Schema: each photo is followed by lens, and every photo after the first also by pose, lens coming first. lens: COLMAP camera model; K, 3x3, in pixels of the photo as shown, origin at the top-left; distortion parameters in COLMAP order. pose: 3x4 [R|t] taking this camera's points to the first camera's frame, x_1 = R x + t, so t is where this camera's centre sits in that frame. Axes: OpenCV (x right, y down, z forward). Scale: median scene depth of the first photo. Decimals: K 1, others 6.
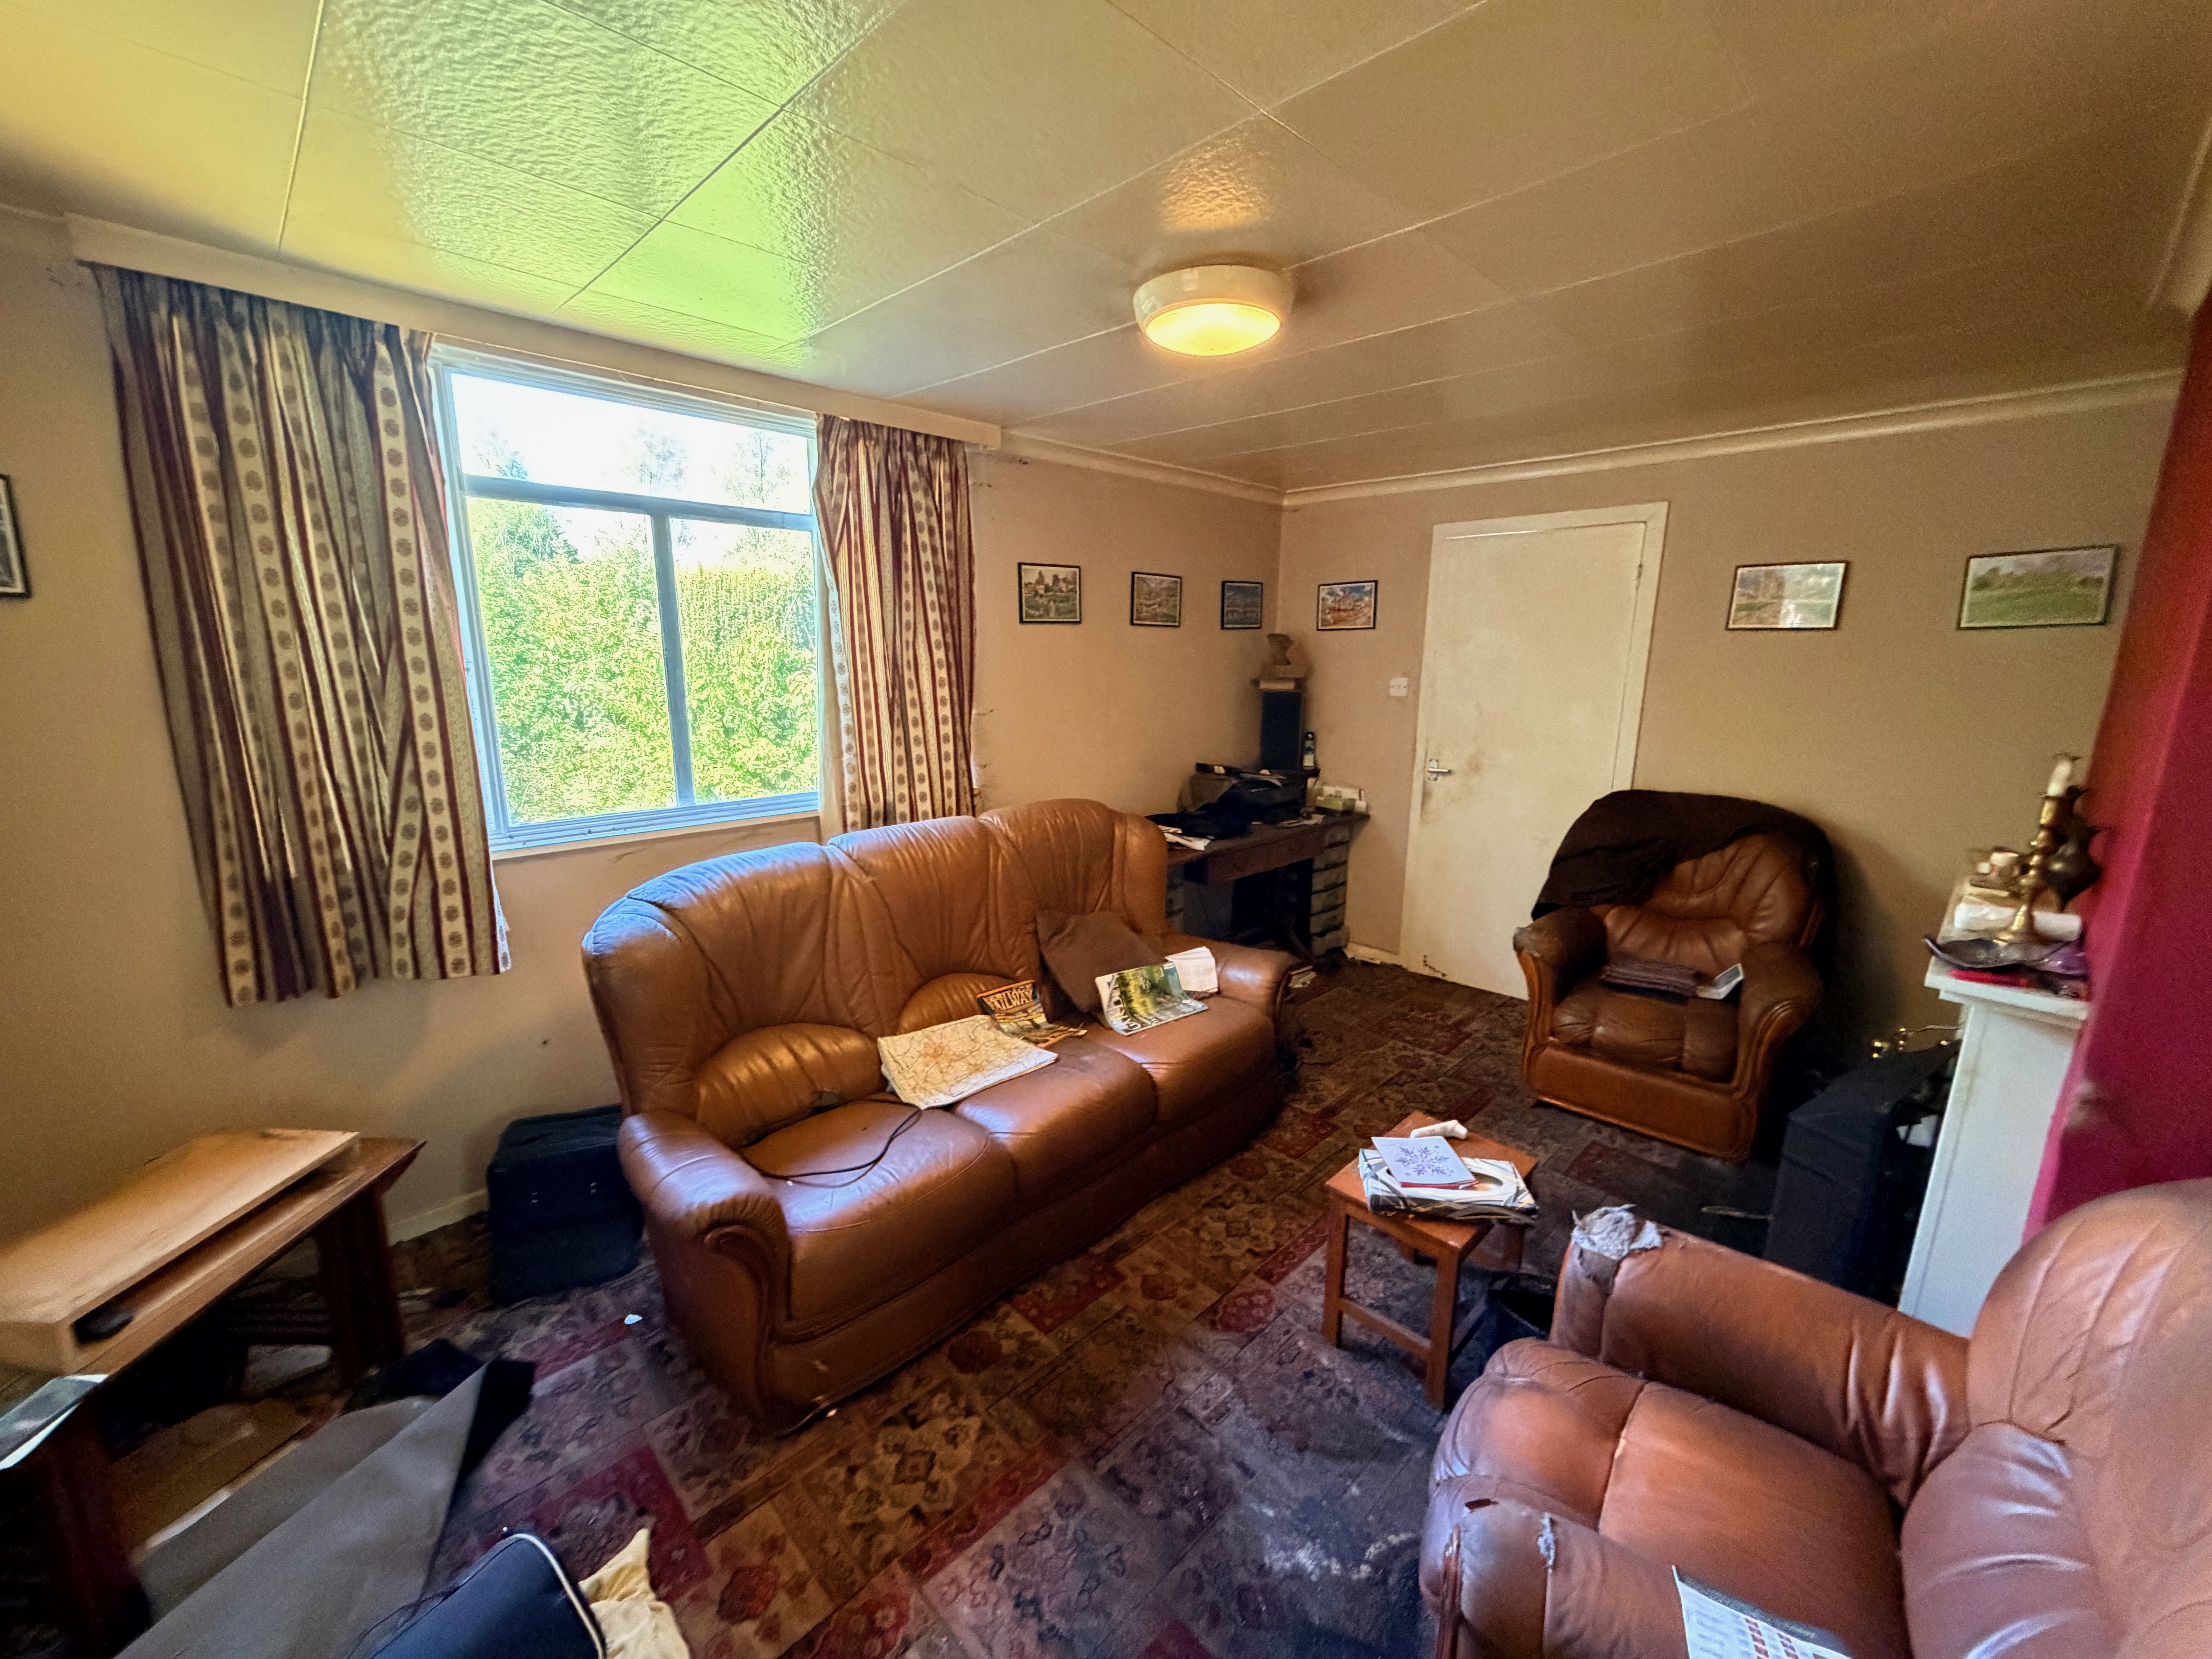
lens RADIAL K [[888.7, 0, 1110.5], [0, 888.7, 829.3], [0, 0, 1]] dist [0.002240, 0.000127]
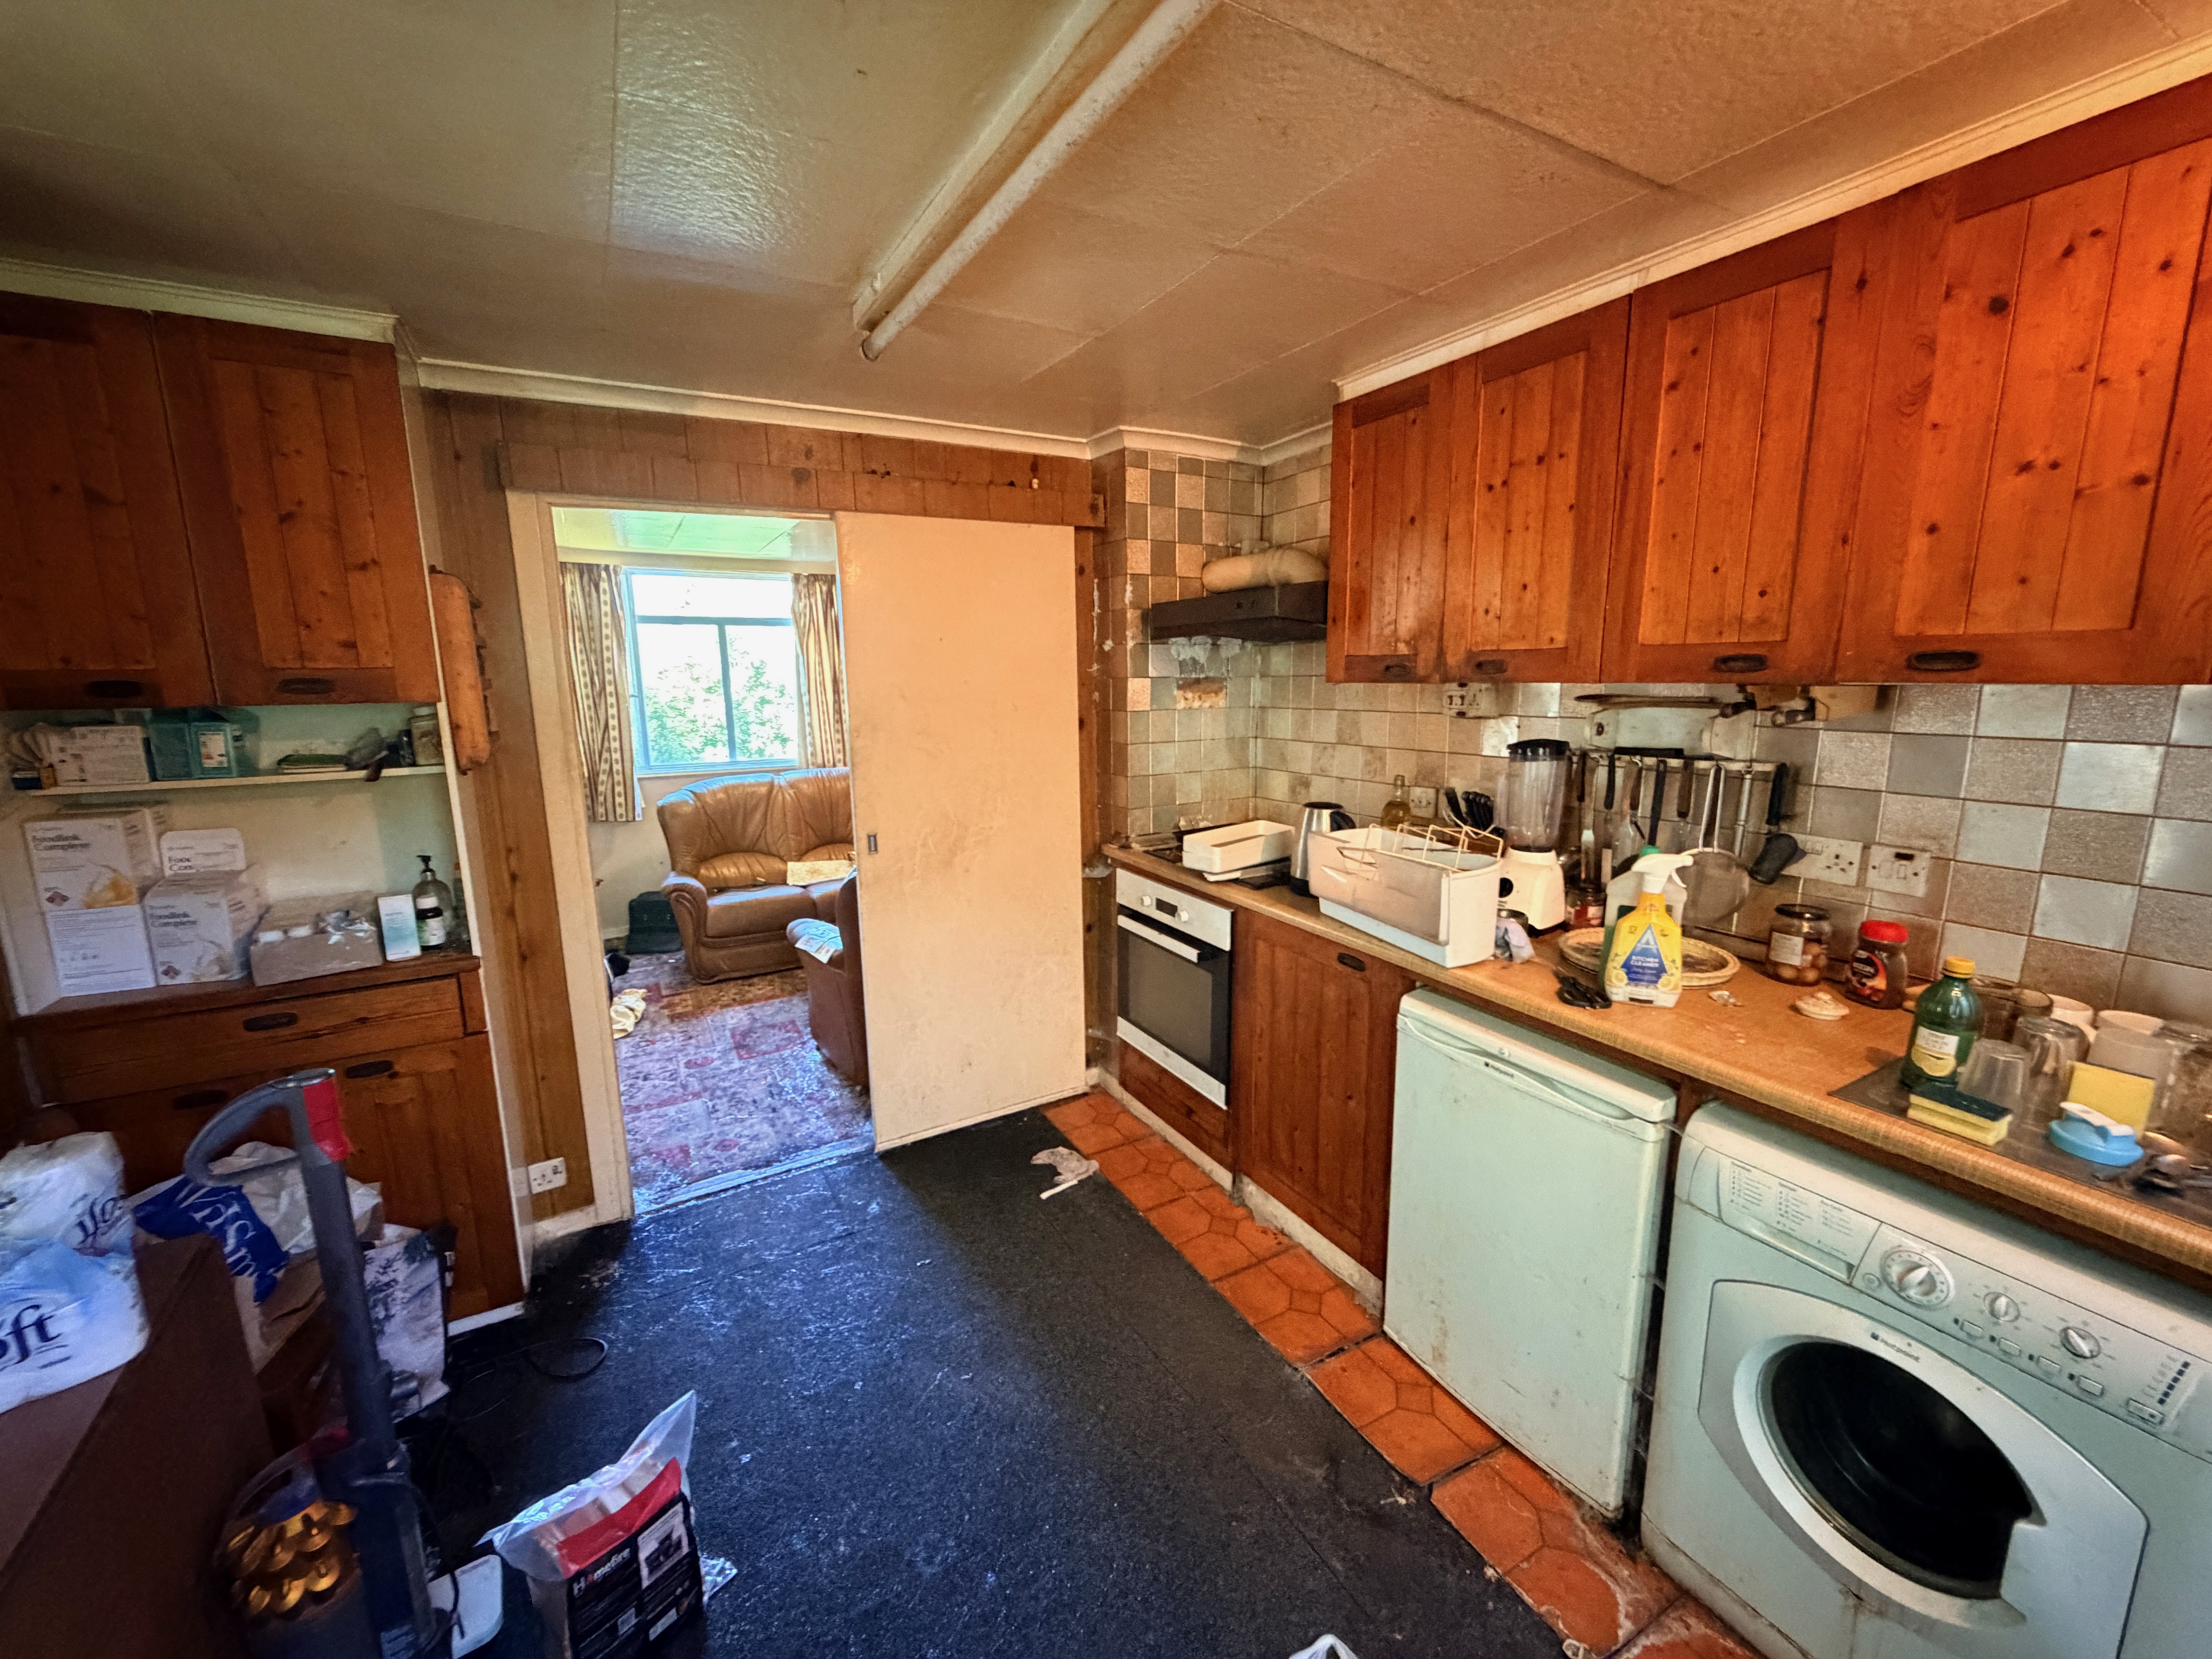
lens RADIAL K [[888.7, 0, 1101.0], [0, 888.7, 831.3], [0, 0, 1]] dist [0.002240, 0.000127]
pose [[0.966052, 0.019880, -0.257583, 1.203076], [-0.029954, 0.998930, -0.035245, 0.248066], [0.256607, 0.041764, 0.965613, -1.047038]]
